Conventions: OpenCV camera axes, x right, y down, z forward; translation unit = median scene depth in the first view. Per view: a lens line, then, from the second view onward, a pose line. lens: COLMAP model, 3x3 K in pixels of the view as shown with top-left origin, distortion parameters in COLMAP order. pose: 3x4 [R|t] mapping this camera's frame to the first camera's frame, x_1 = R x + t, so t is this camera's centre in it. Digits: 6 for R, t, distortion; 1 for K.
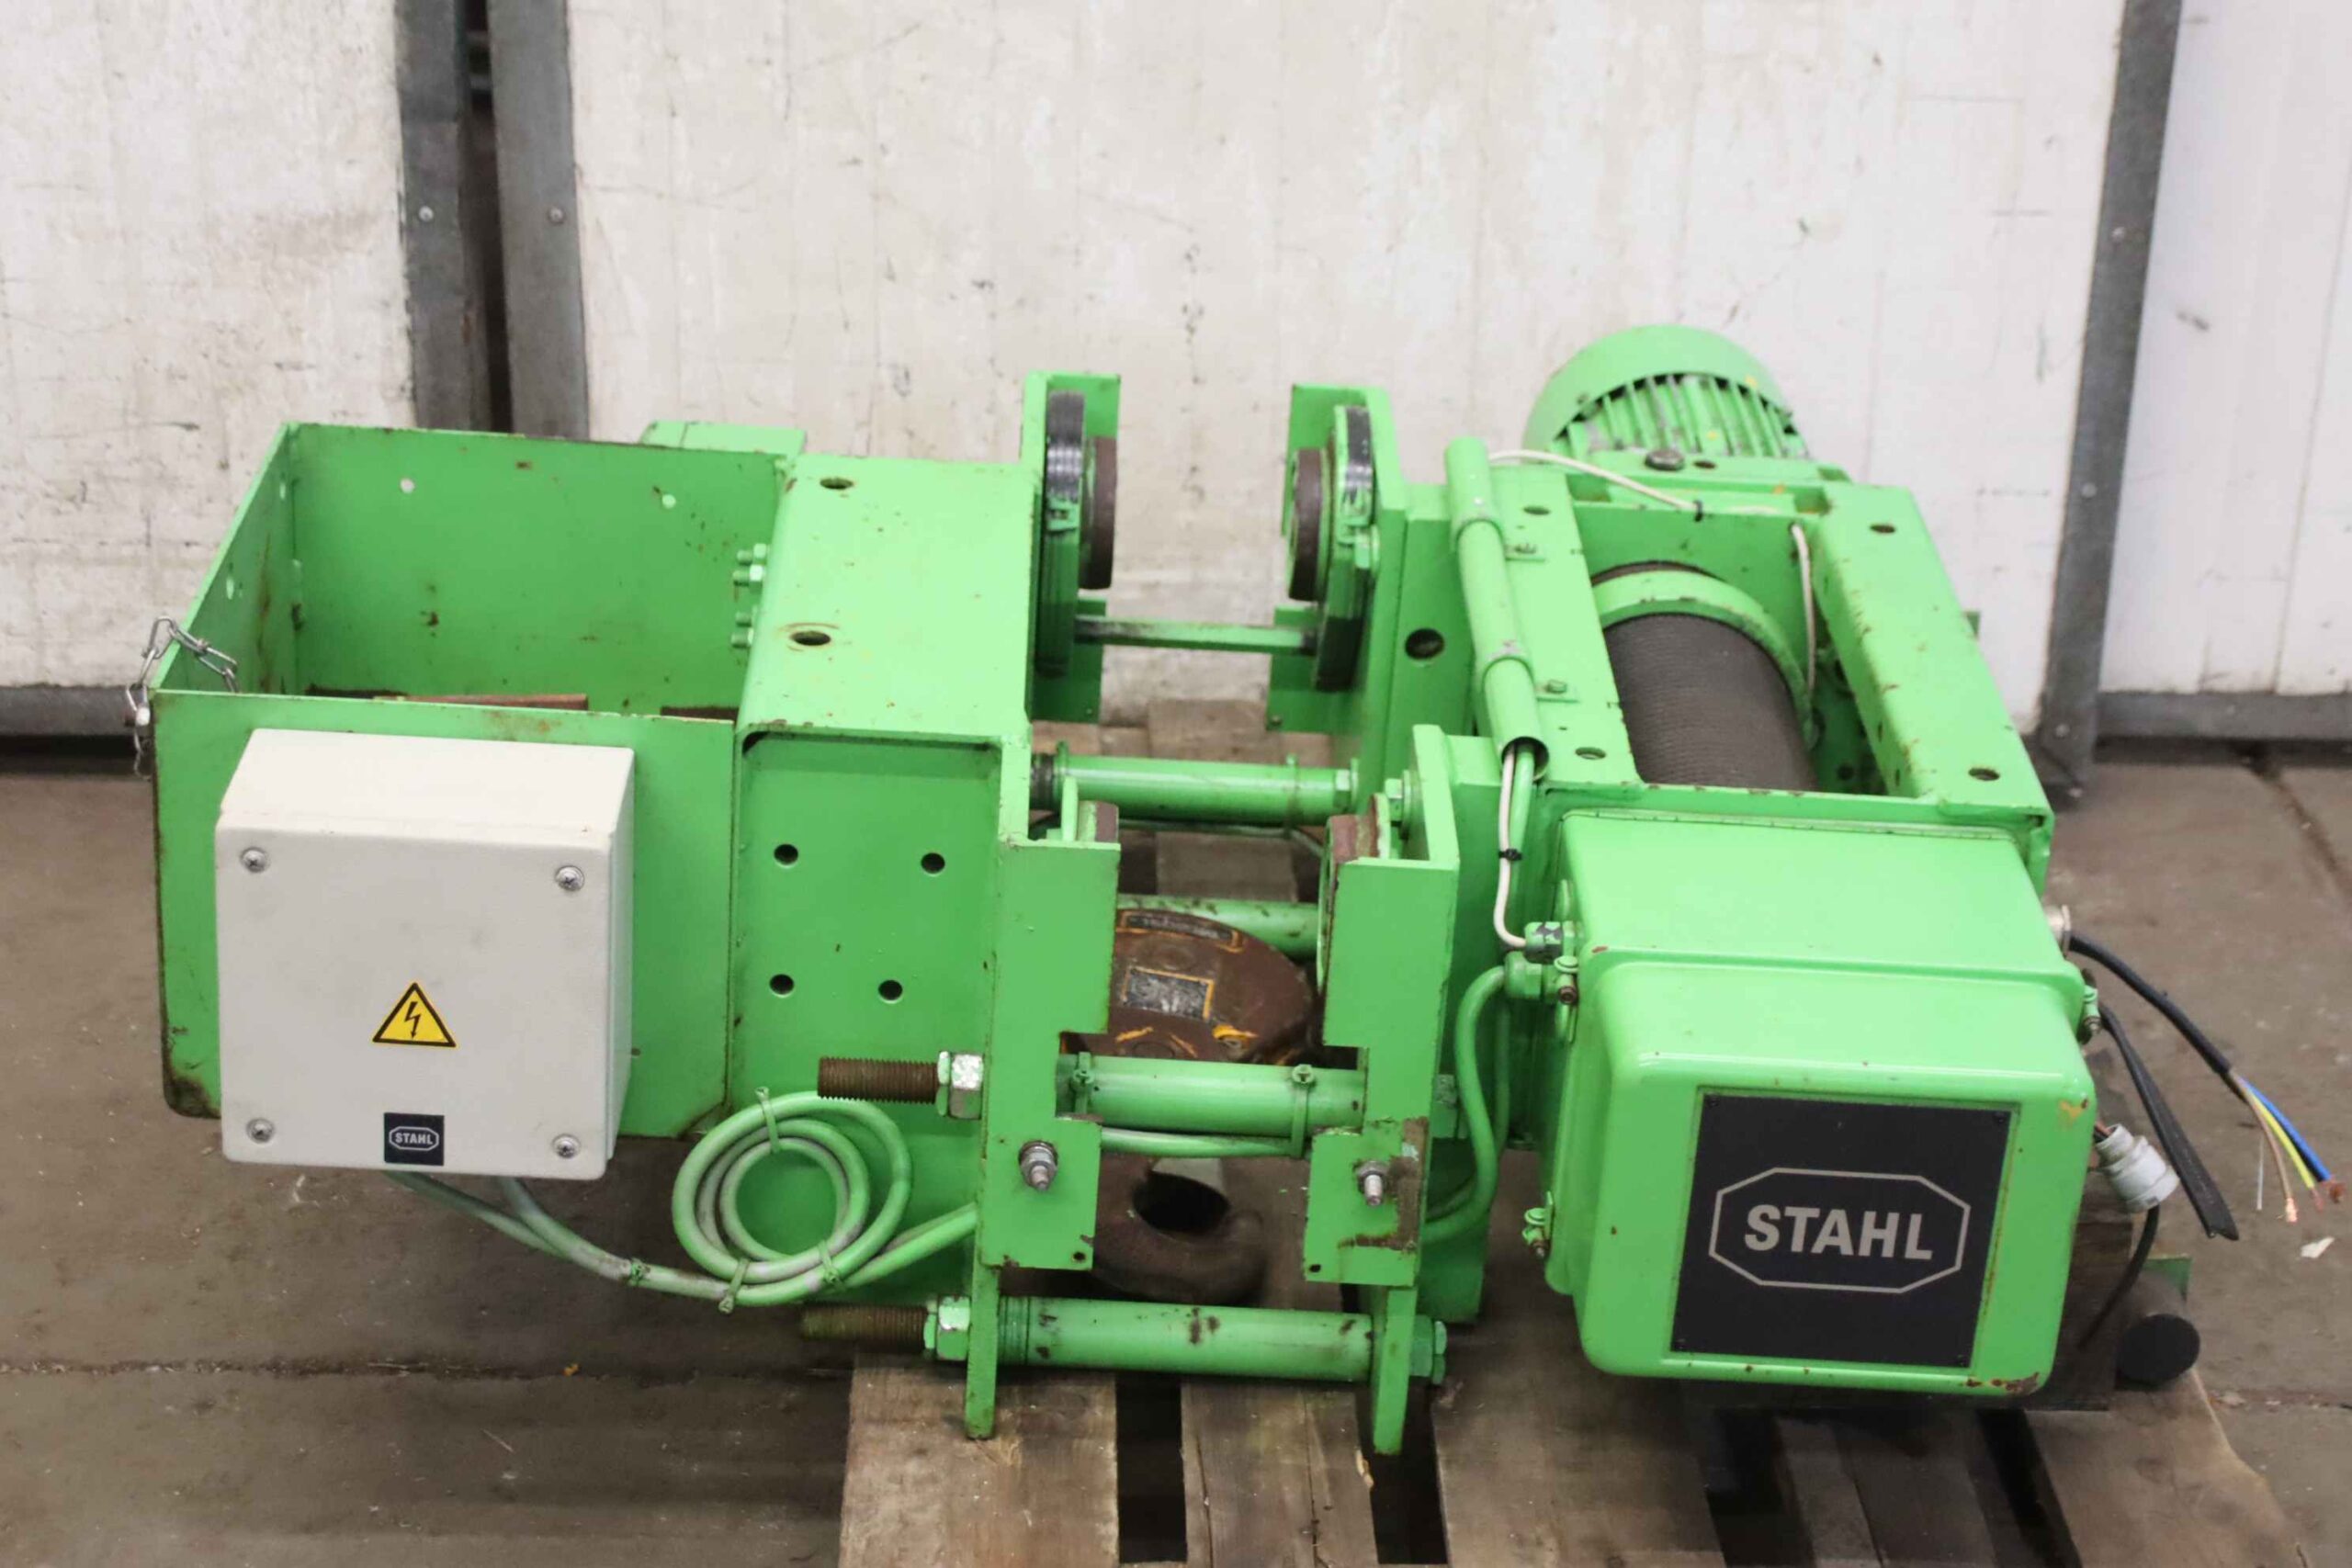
lens RADIAL K [[4419.9, 0, 1176.0], [0, 4419.9, 784.0], [0, 0, 1]] dist [0.145413, 0.088700]
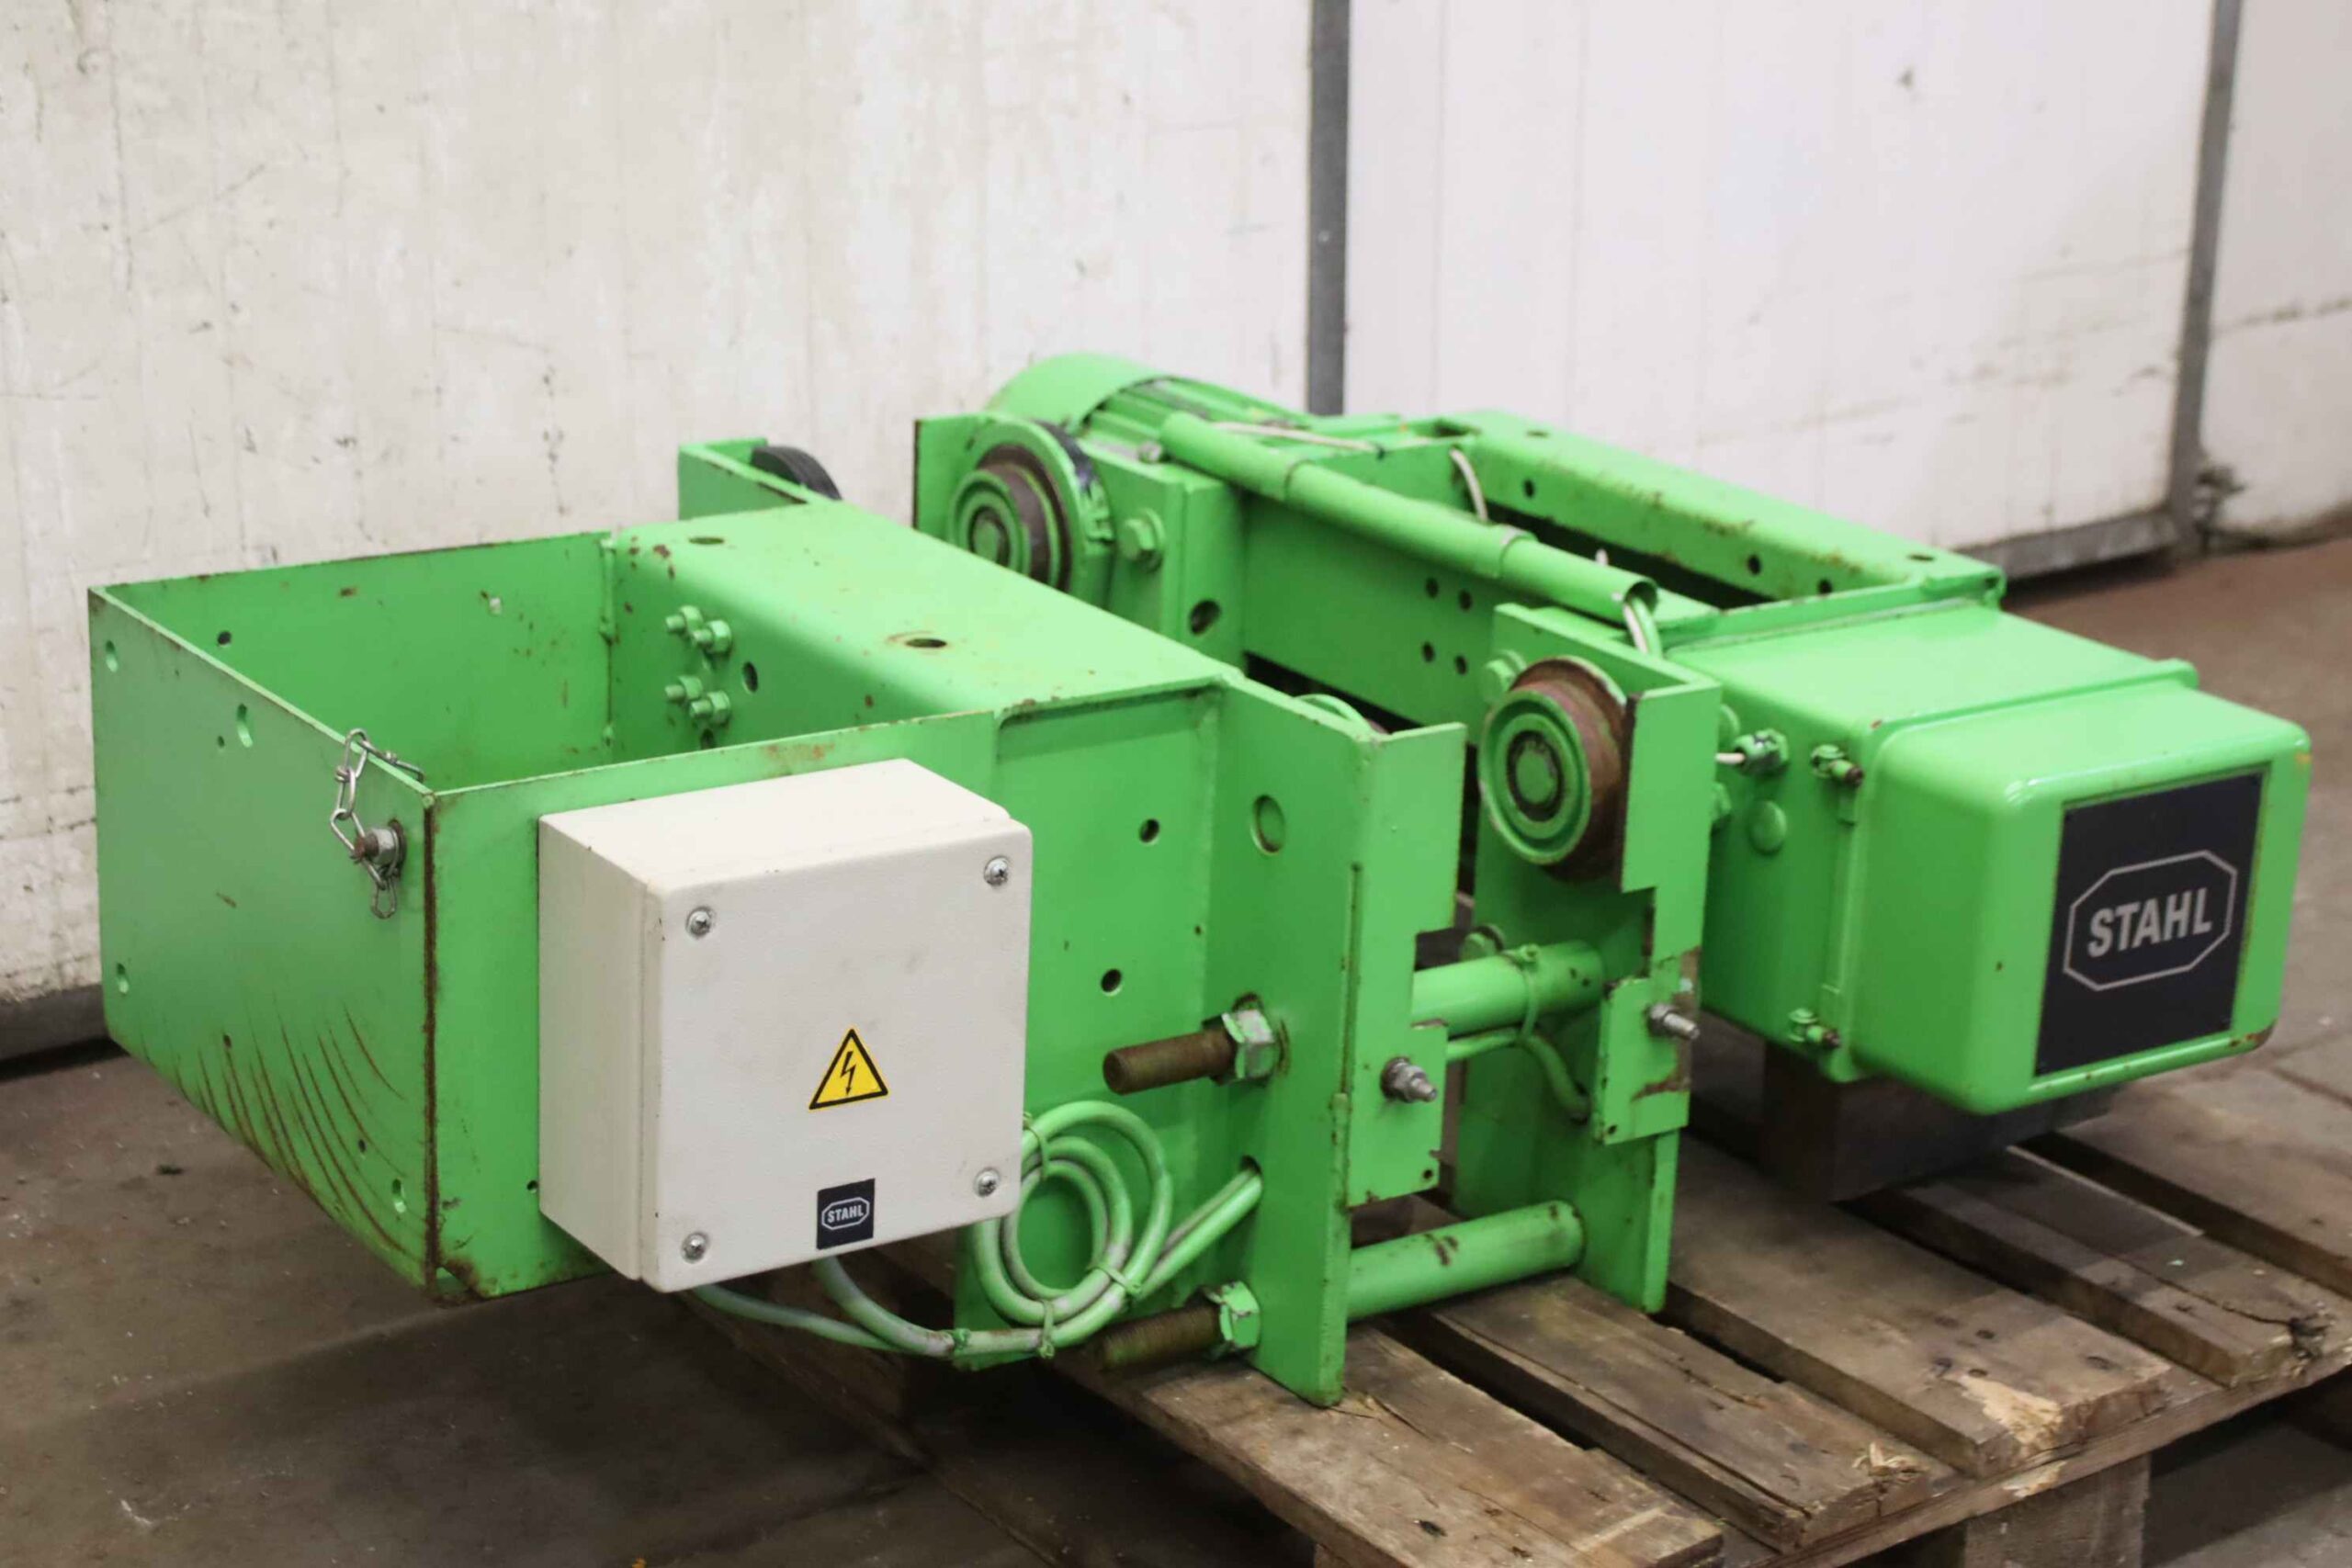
lens RADIAL K [[4290.4, 0, 1176.0], [0, 4290.4, 784.0], [0, 0, 1]] dist [0.154827, 0.062807]
pose [[0.814635, -0.193000, 0.546920, -0.548912], [0.249956, 0.967767, -0.030798, 0.037598], [-0.523348, 0.161795, 0.836618, 0.216737]]
